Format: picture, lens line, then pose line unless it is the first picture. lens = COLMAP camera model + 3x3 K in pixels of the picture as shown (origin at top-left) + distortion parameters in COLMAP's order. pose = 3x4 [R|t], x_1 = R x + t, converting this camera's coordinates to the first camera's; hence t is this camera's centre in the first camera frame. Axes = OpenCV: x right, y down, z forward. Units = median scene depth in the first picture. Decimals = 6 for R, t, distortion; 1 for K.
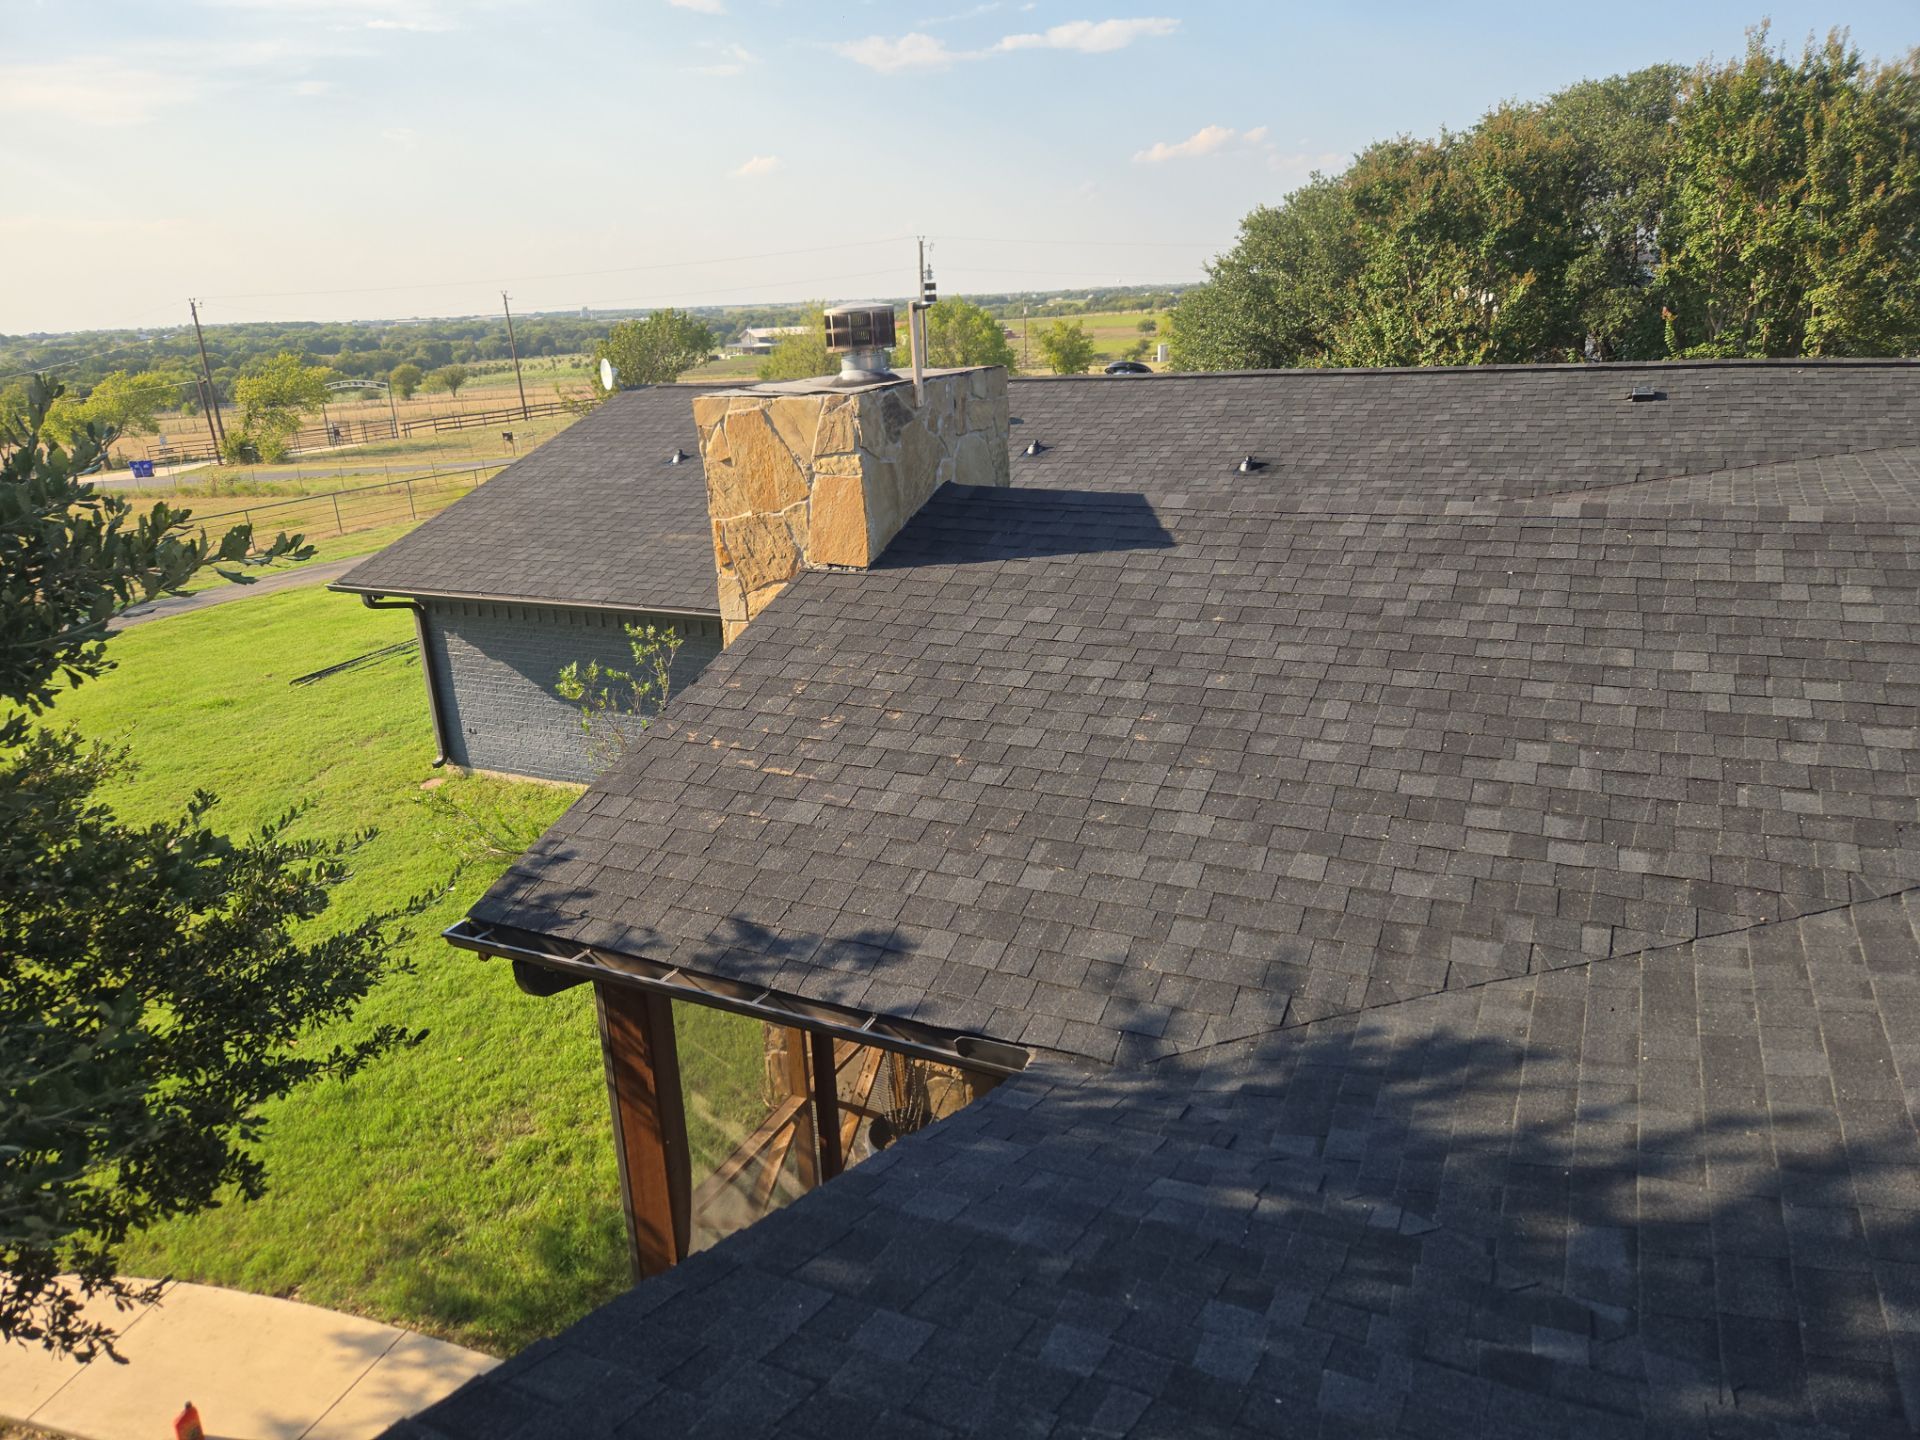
lens RADIAL K [[1300.2, 0, 972.7], [0, 1300.2, 705.4], [0, 0, 1]] dist [0.074277, -0.063426]
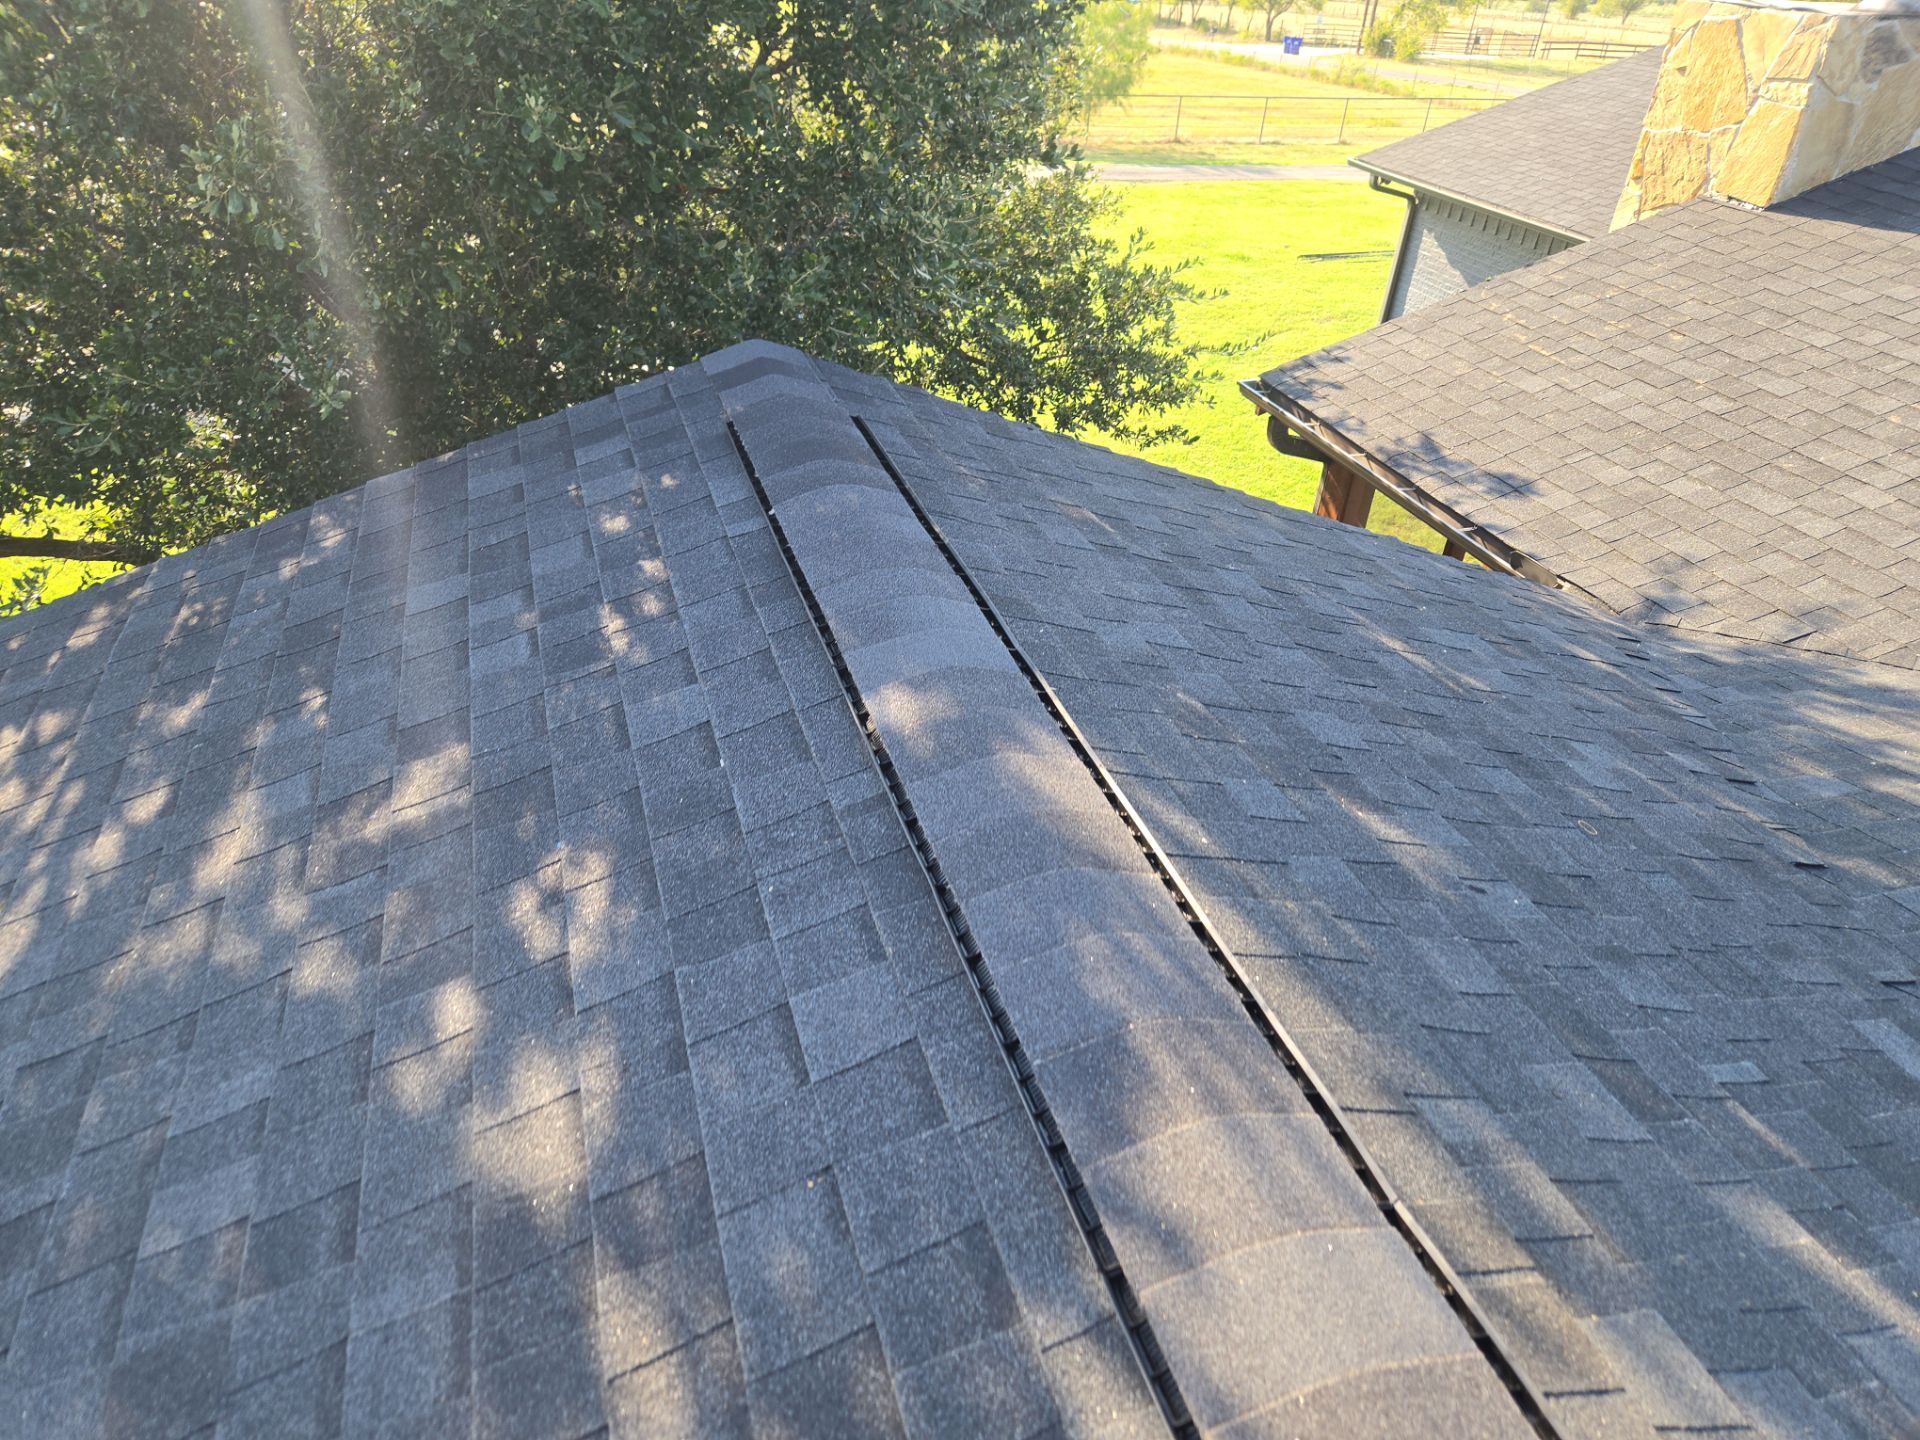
lens RADIAL K [[1300.2, 0, 941.2], [0, 1300.2, 712.8], [0, 0, 1]] dist [0.074277, -0.063426]
pose [[0.684774, 0.464362, -0.561652, 0.295079], [-0.309558, 0.883059, 0.352677, 0.087515], [0.659741, -0.067641, 0.748442, -0.234931]]
